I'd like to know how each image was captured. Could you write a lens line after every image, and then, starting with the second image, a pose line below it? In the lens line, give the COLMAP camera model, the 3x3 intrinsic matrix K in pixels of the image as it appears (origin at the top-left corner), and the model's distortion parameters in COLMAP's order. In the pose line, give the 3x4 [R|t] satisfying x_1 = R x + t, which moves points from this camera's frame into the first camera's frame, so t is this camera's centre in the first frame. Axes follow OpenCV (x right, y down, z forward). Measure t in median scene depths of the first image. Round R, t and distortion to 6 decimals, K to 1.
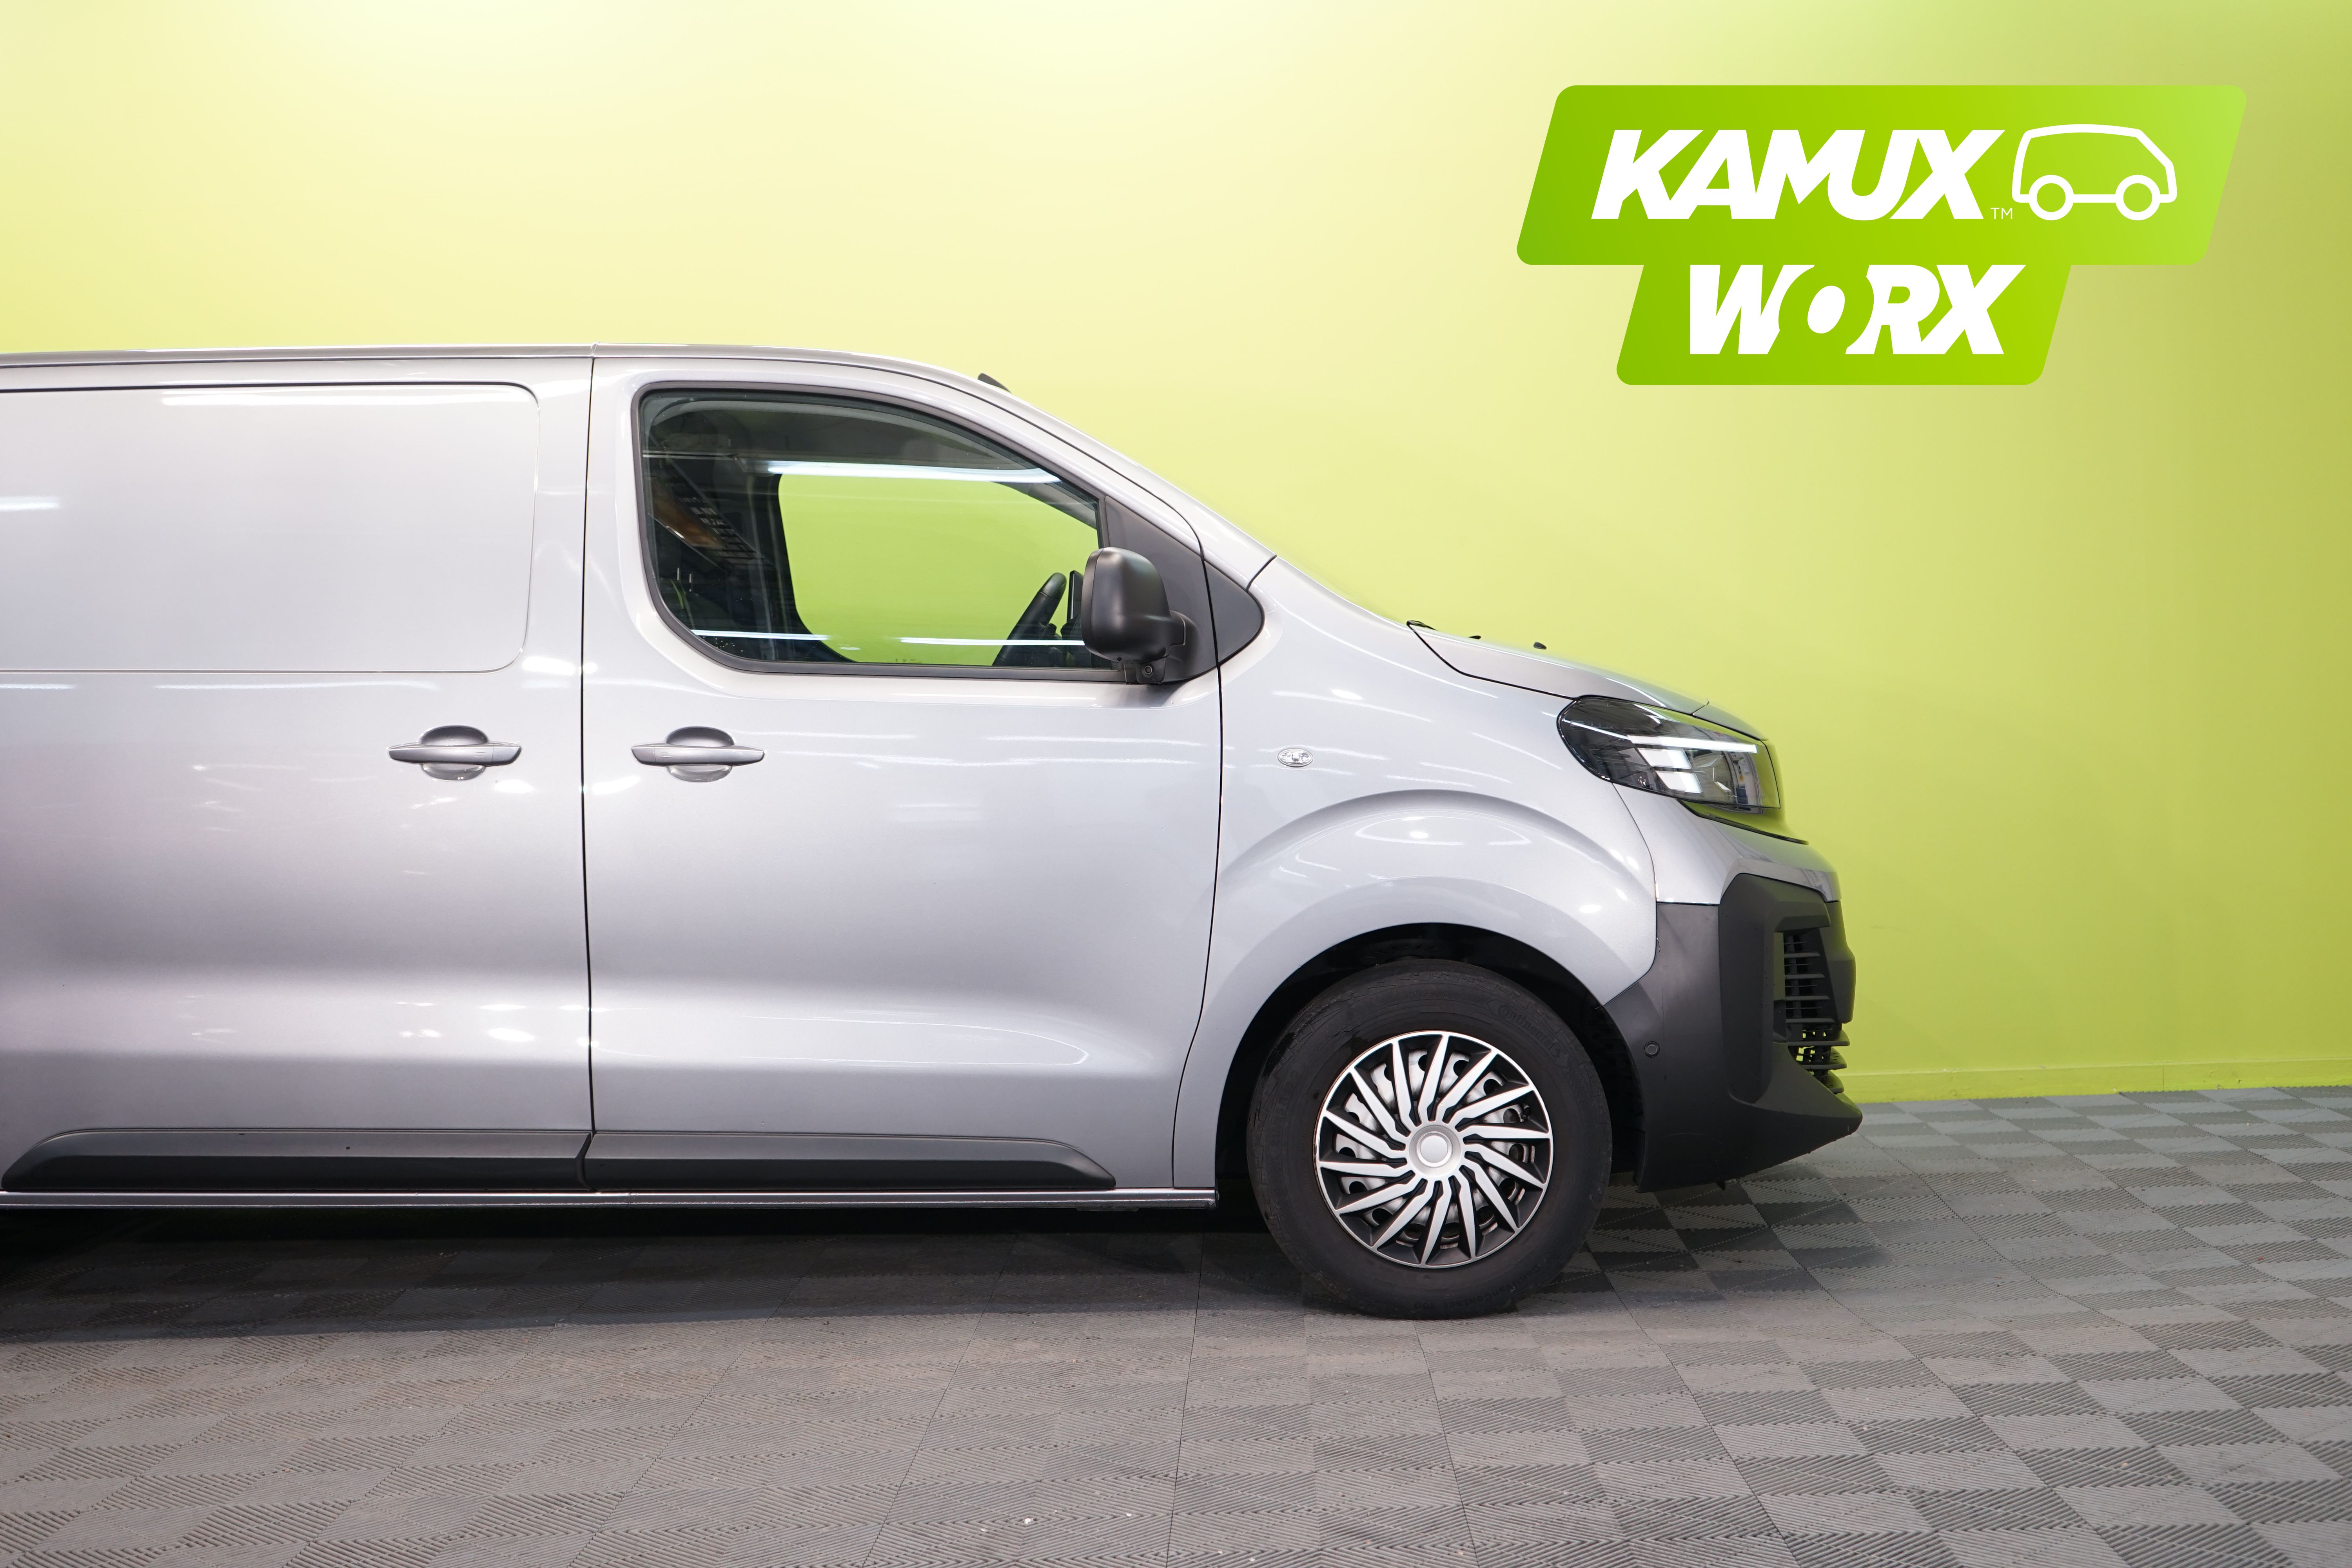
lens RADIAL K [[2862.4, 0, 1176.0], [0, 2862.4, 784.0], [0, 0, 1]] dist [-0.010932, 0.009520]
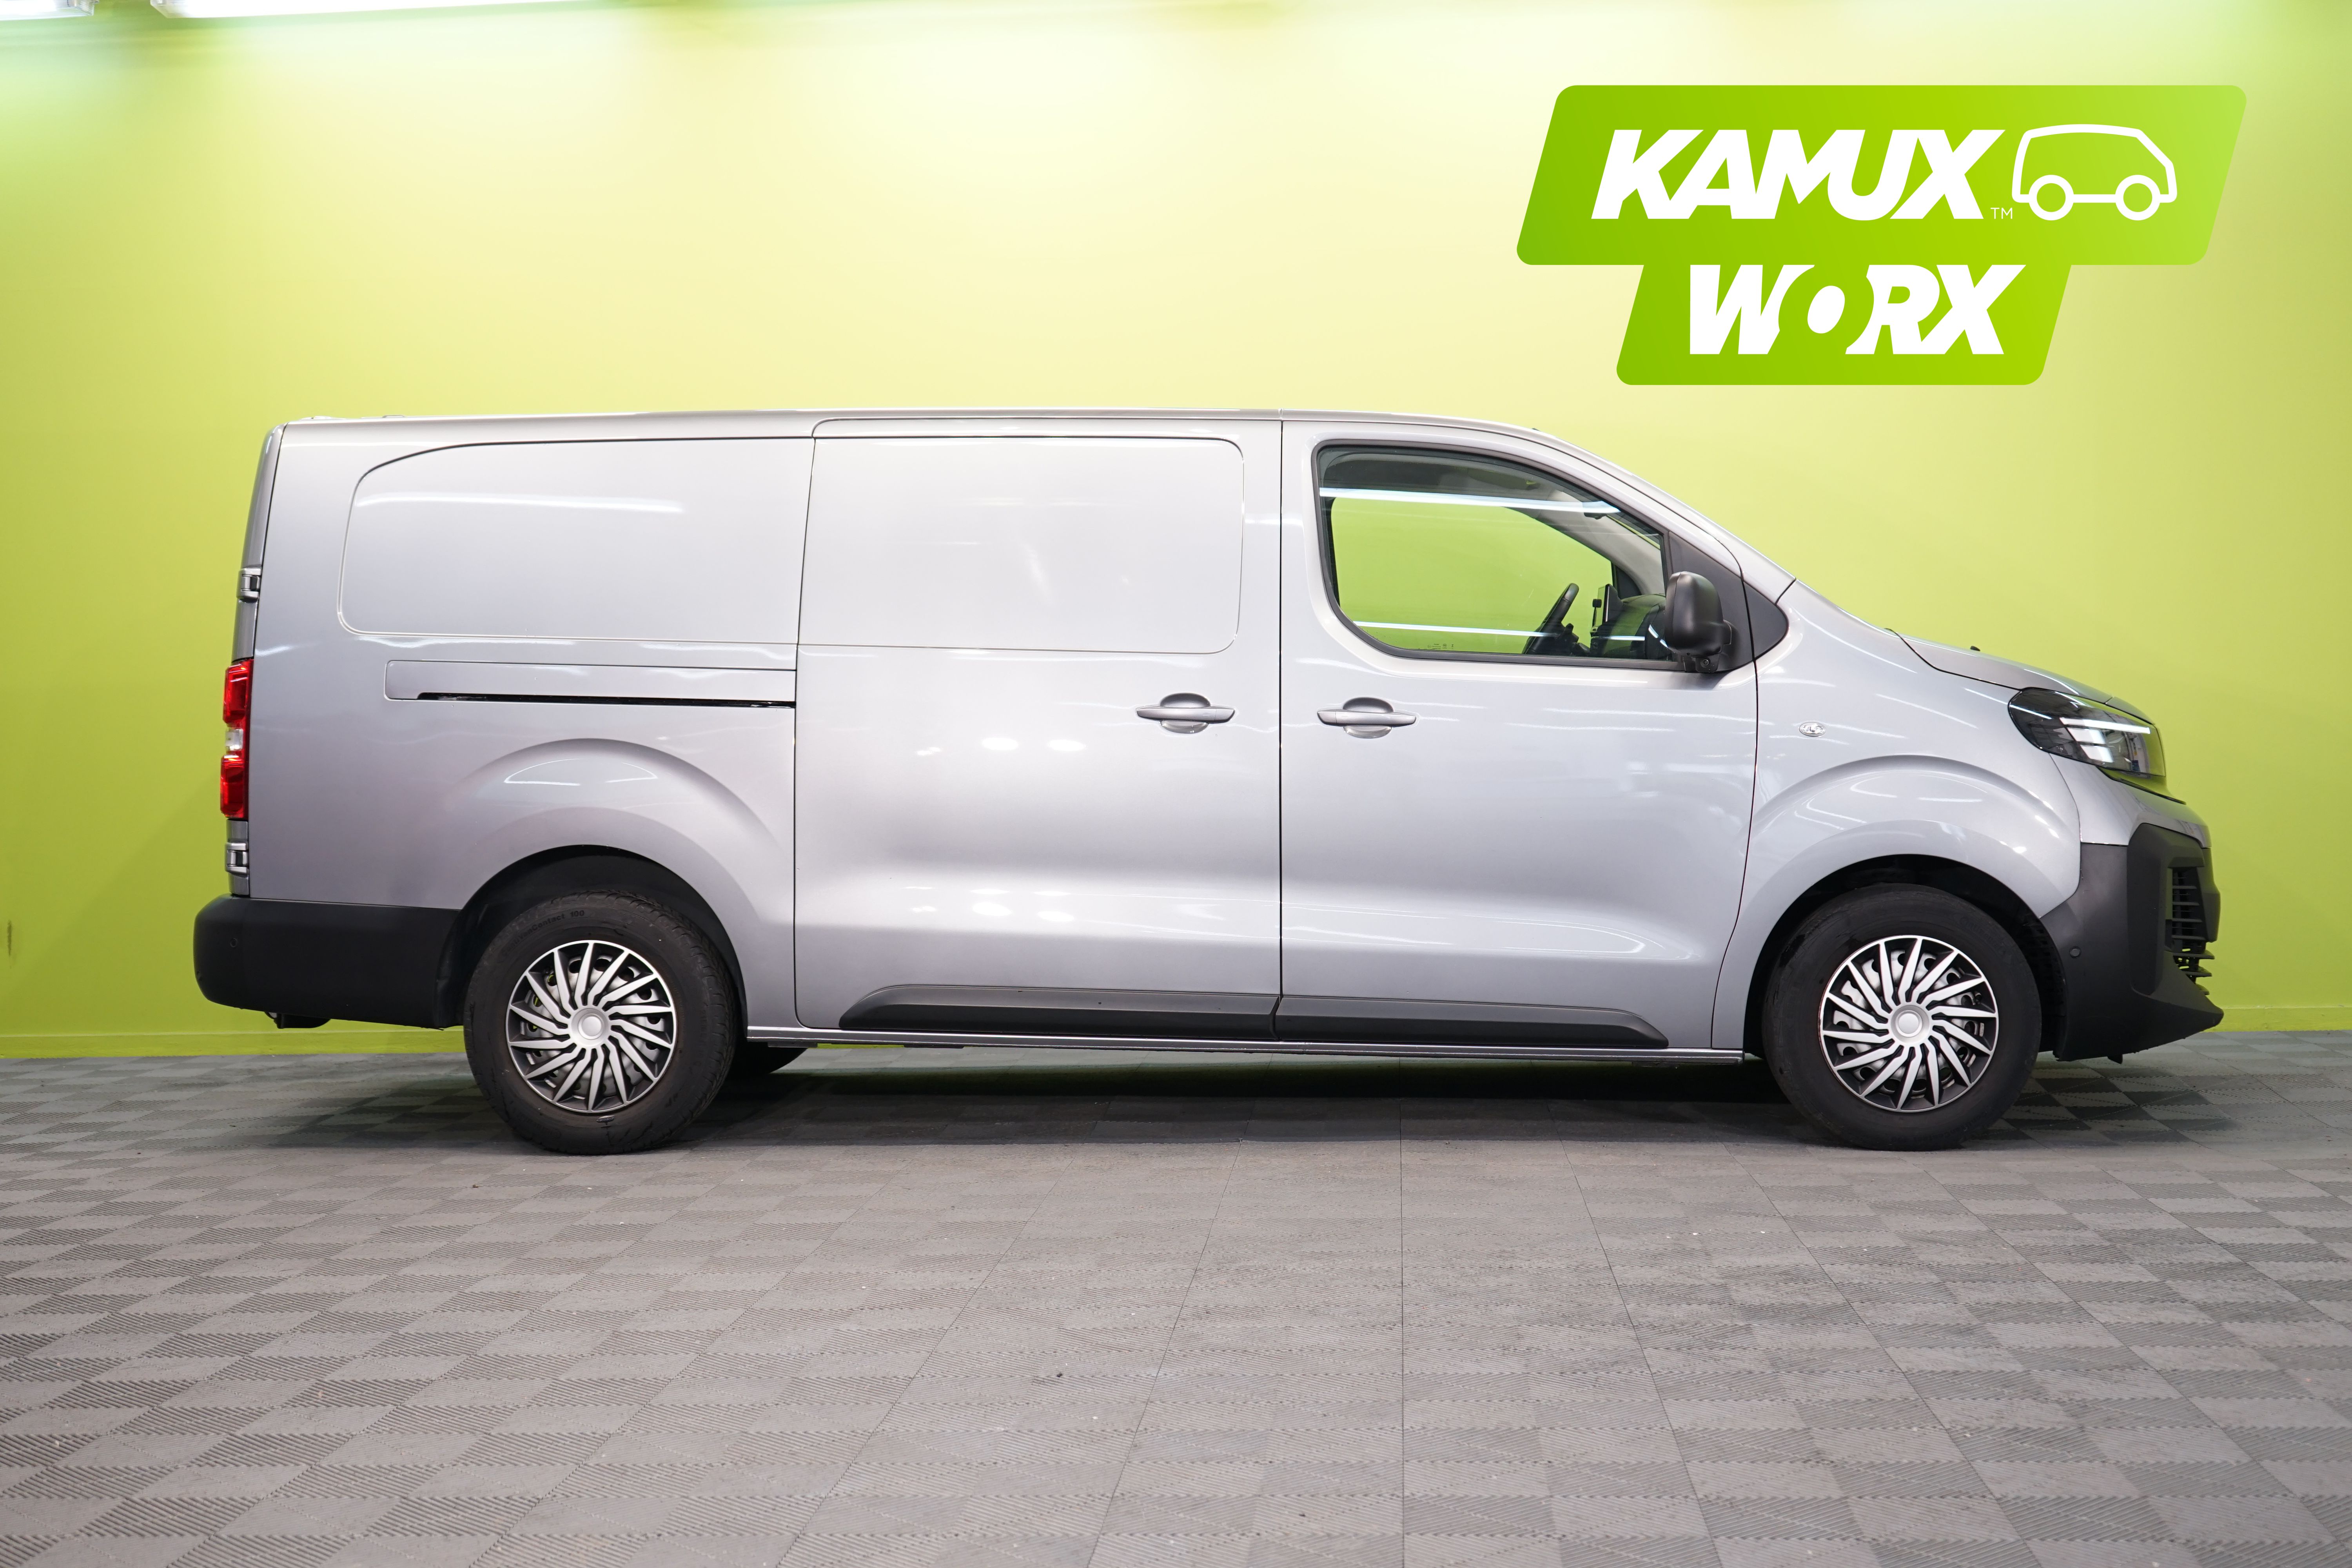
lens RADIAL K [[3077.9, 0, 1176.0], [0, 3077.9, 784.0], [0, 0, 1]] dist [-0.036920, 0.039632]
pose [[0.998680, 0.020813, -0.046967, -0.187014], [-0.020686, 0.999781, 0.003183, 0.017882], [0.047023, -0.002208, 0.998891, -0.452134]]
